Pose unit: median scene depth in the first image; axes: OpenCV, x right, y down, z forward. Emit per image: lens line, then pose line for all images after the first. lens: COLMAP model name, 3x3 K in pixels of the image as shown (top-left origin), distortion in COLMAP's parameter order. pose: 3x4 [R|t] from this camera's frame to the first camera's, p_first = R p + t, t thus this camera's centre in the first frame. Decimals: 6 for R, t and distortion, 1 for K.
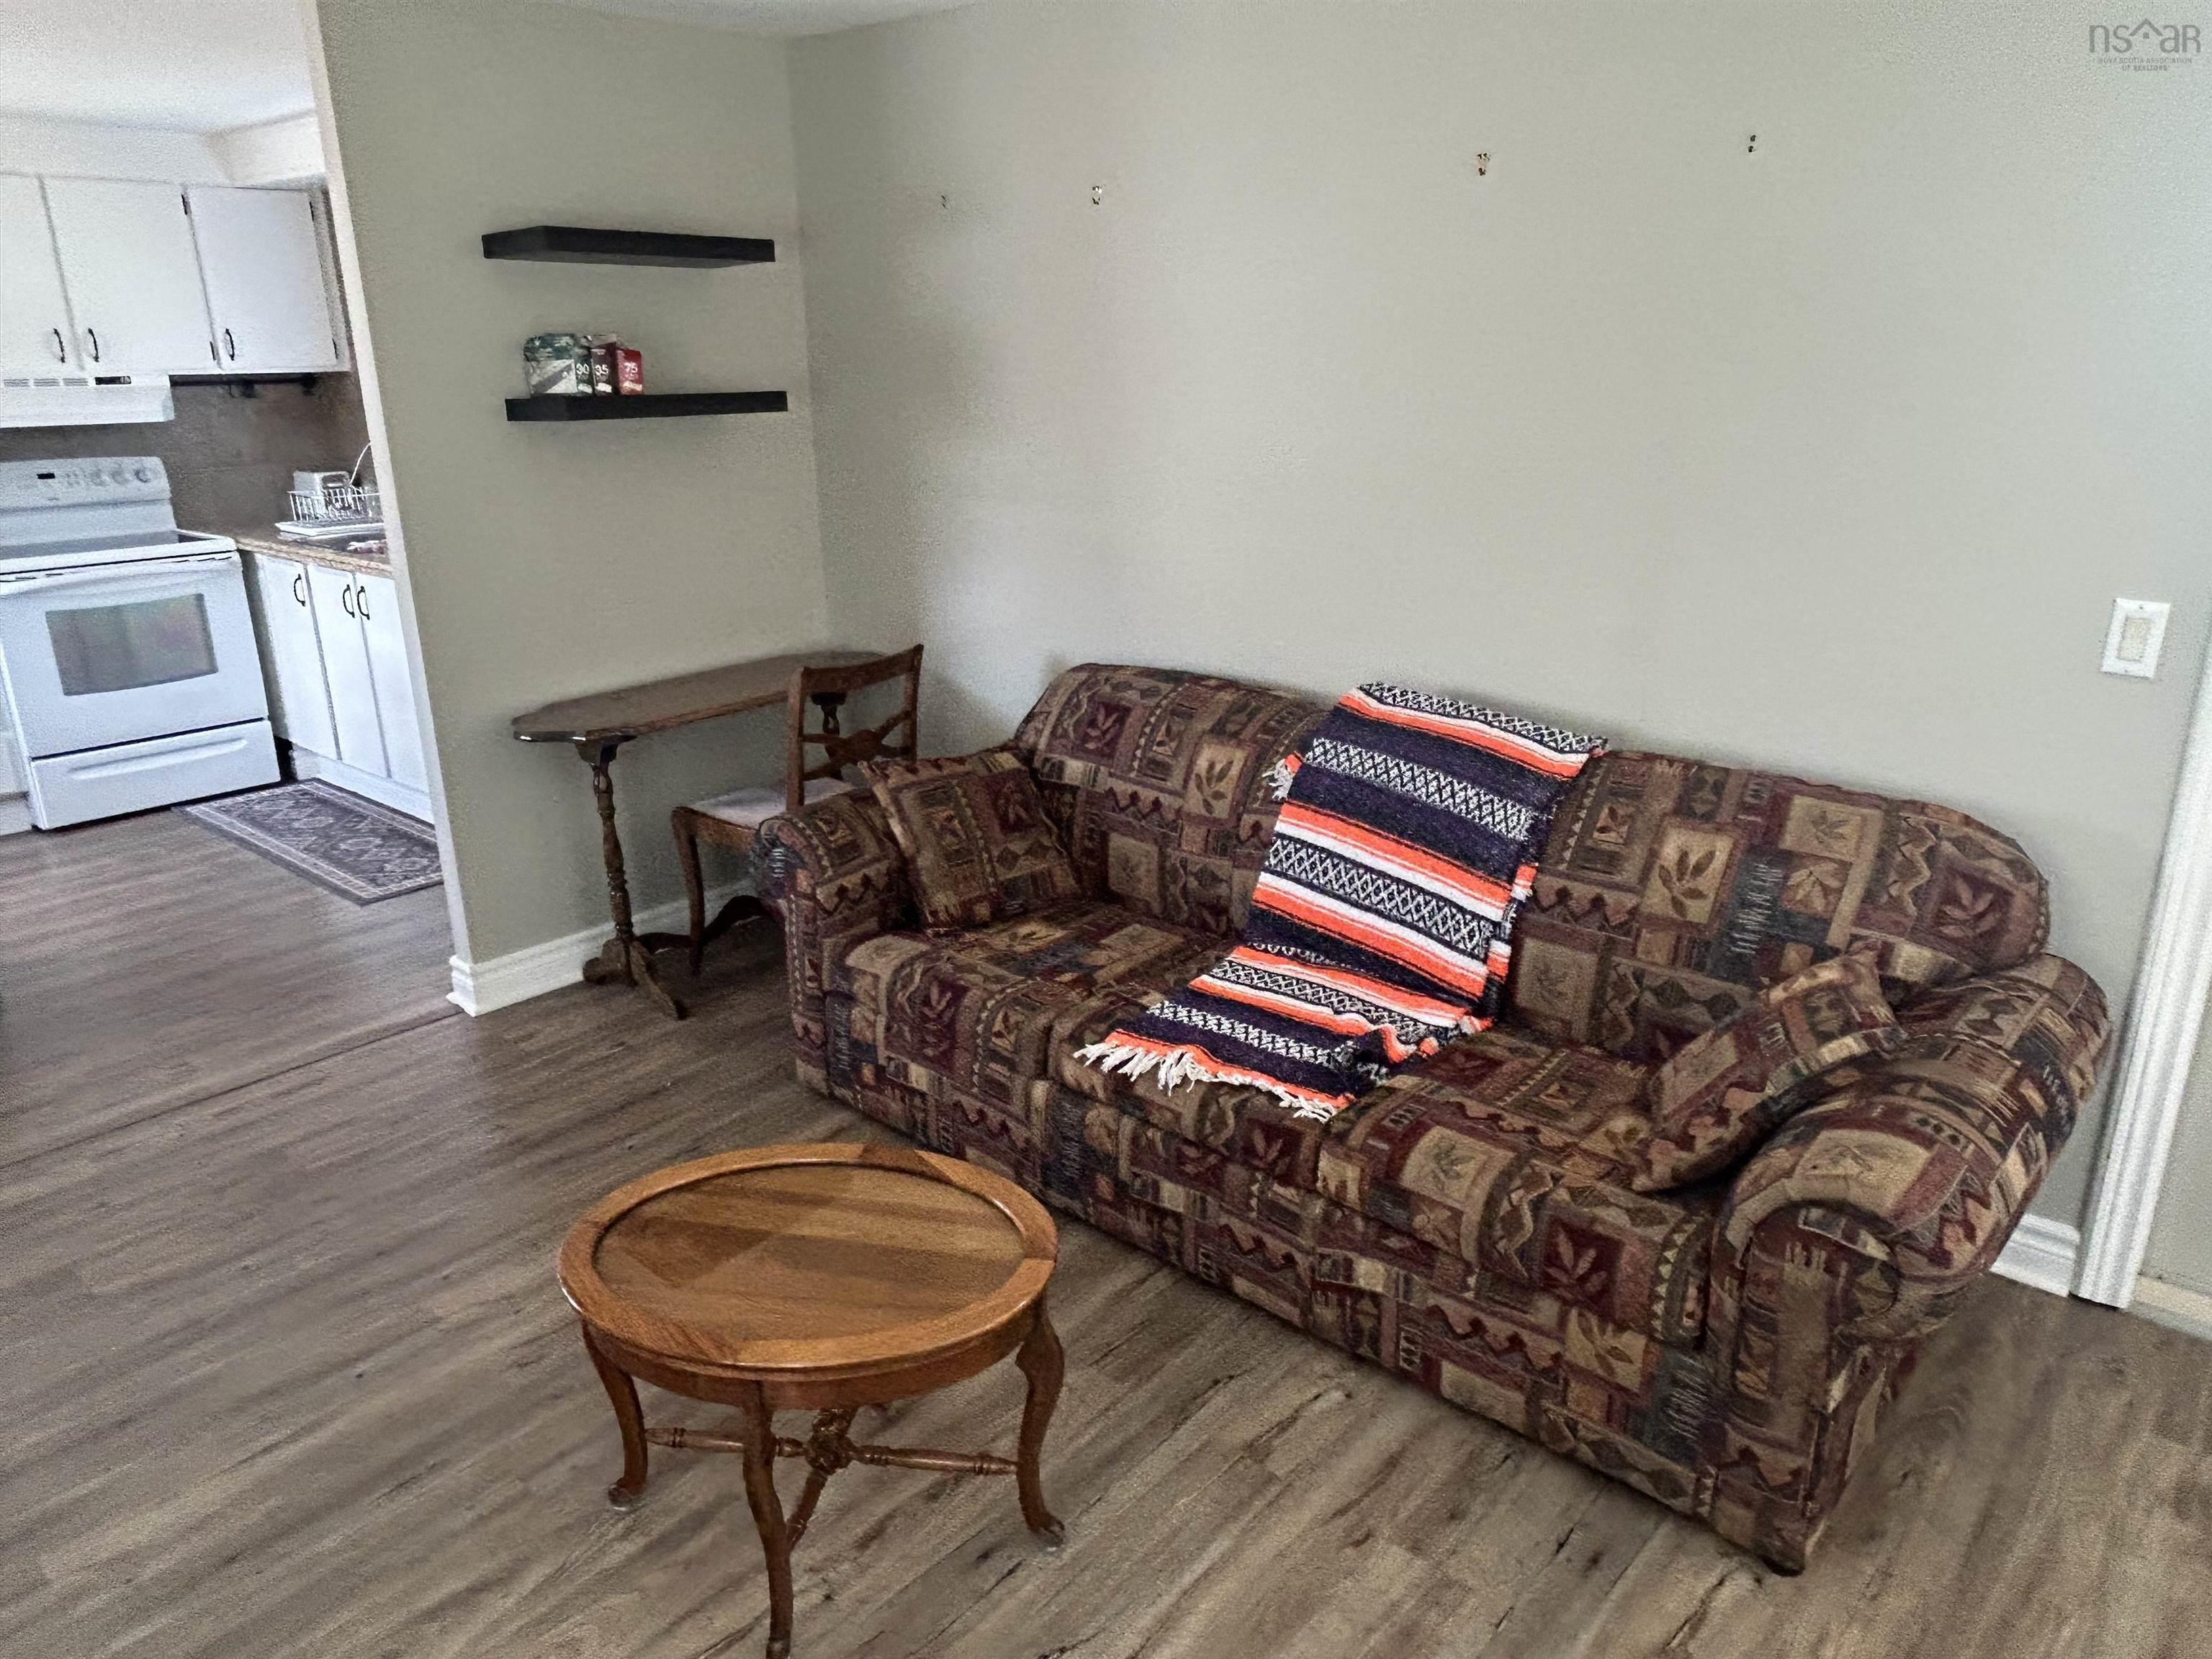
lens RADIAL K [[1526.0, 0, 1100.8], [0, 1526.0, 830.0], [0, 0, 1]] dist [-0.001481, 0.002383]
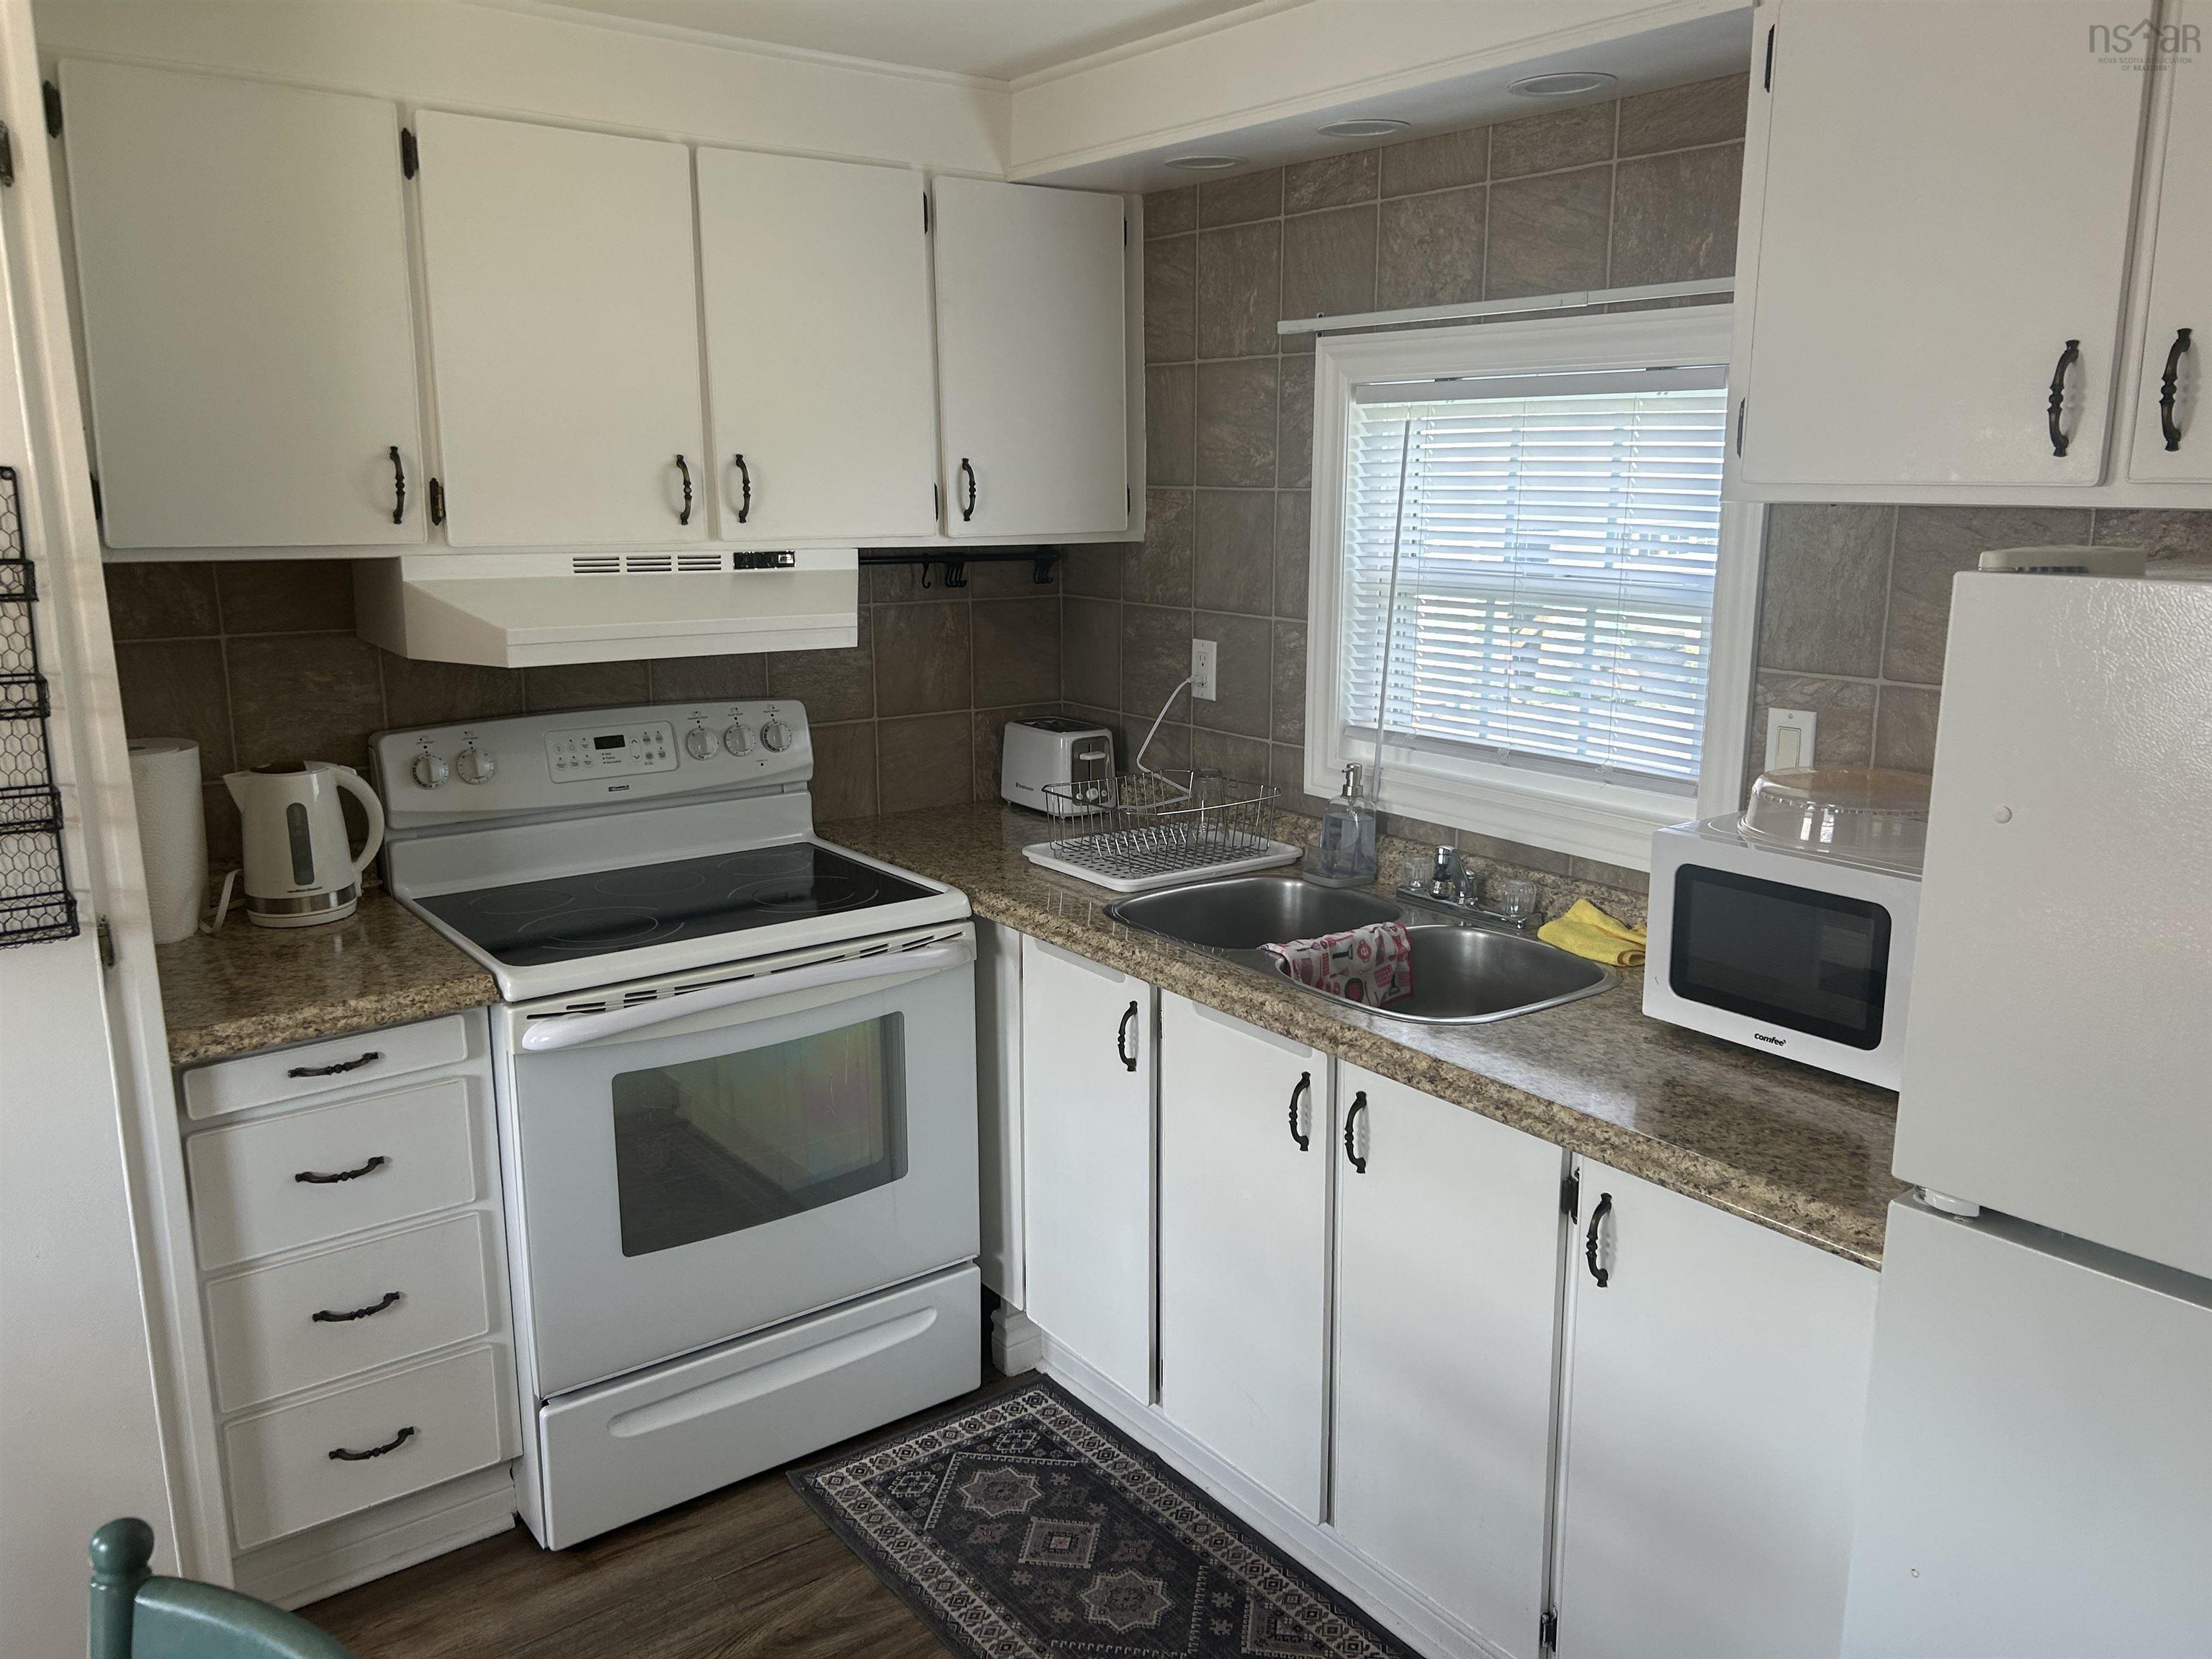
lens RADIAL K [[1661.3, 0, 1104.6], [0, 1661.3, 814.3], [0, 0, 1]] dist [0.065077, -0.112872]
pose [[0.978454, 0.054316, -0.199192, -0.428100], [-0.075166, 0.992280, -0.098648, -0.168795], [0.192296, 0.111495, 0.974983, 0.507923]]
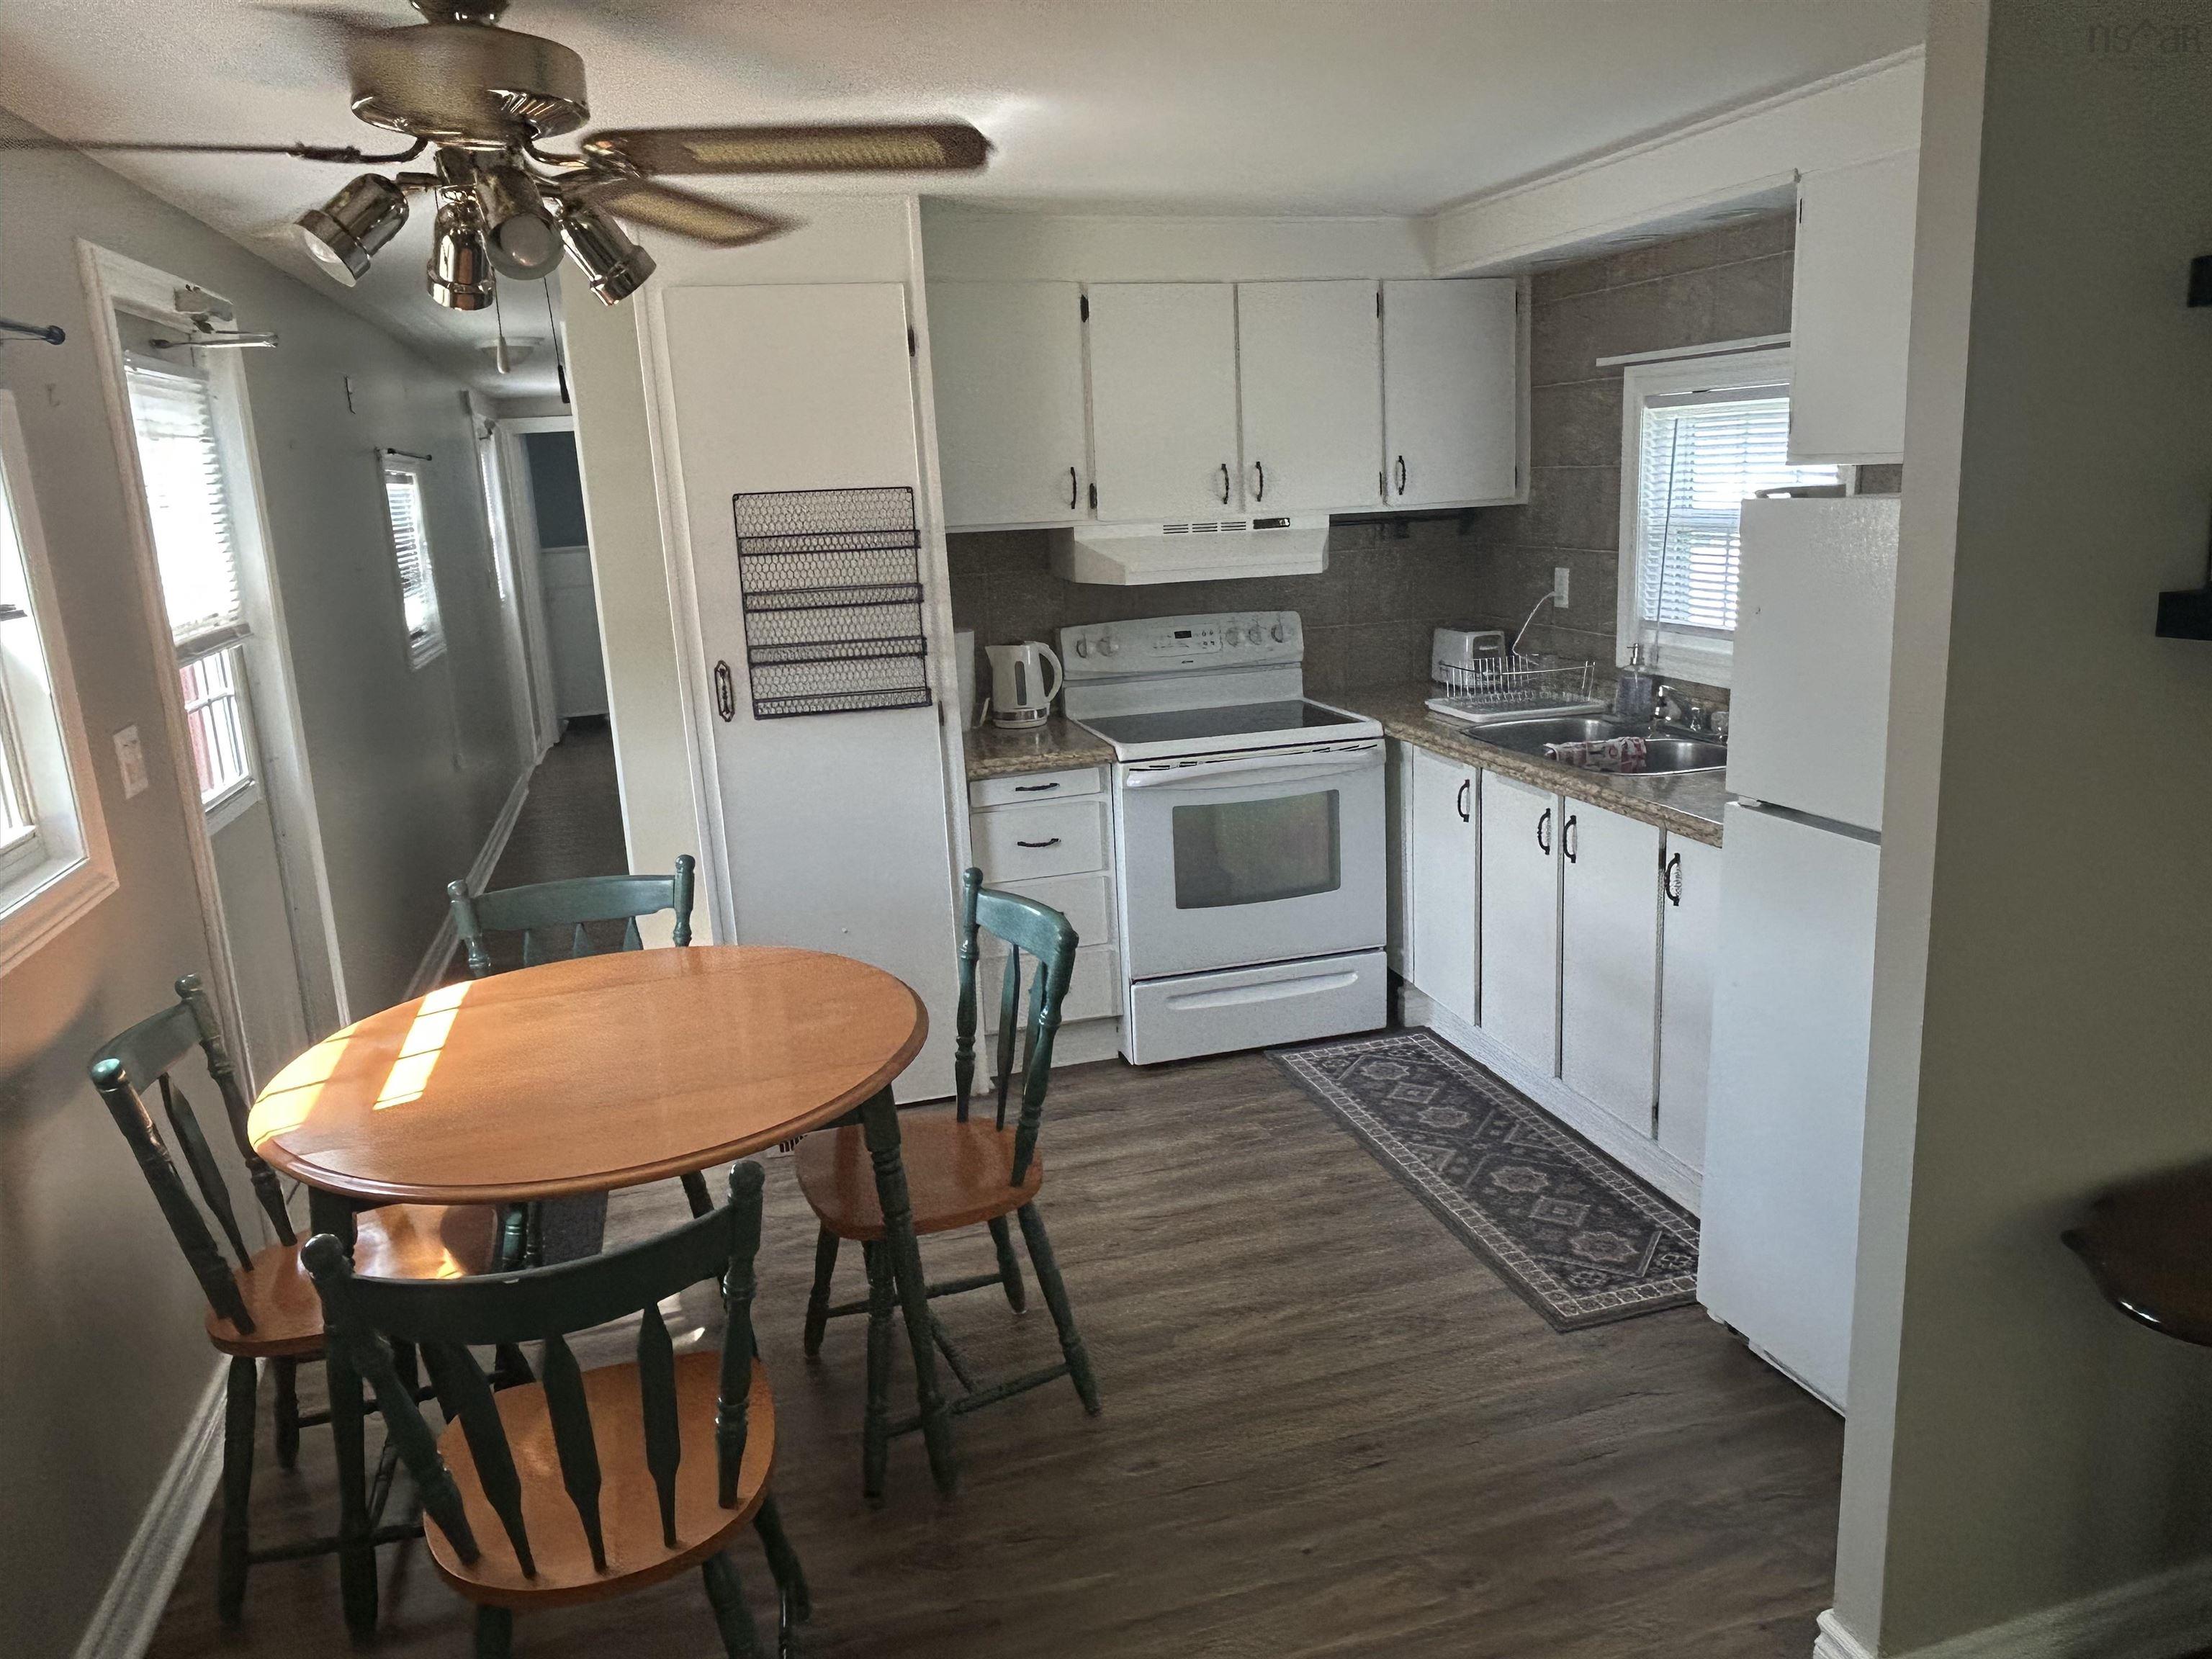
lens RADIAL K [[1521.1, 0, 1106.0], [0, 1521.1, 829.5], [0, 0, 1]] dist [0.010011, 0.001403]
pose [[0.838159, 0.100071, -0.536168, -0.265643], [-0.133107, 0.990831, -0.023147, -0.100289], [0.528935, 0.090768, 0.843794, 0.276250]]
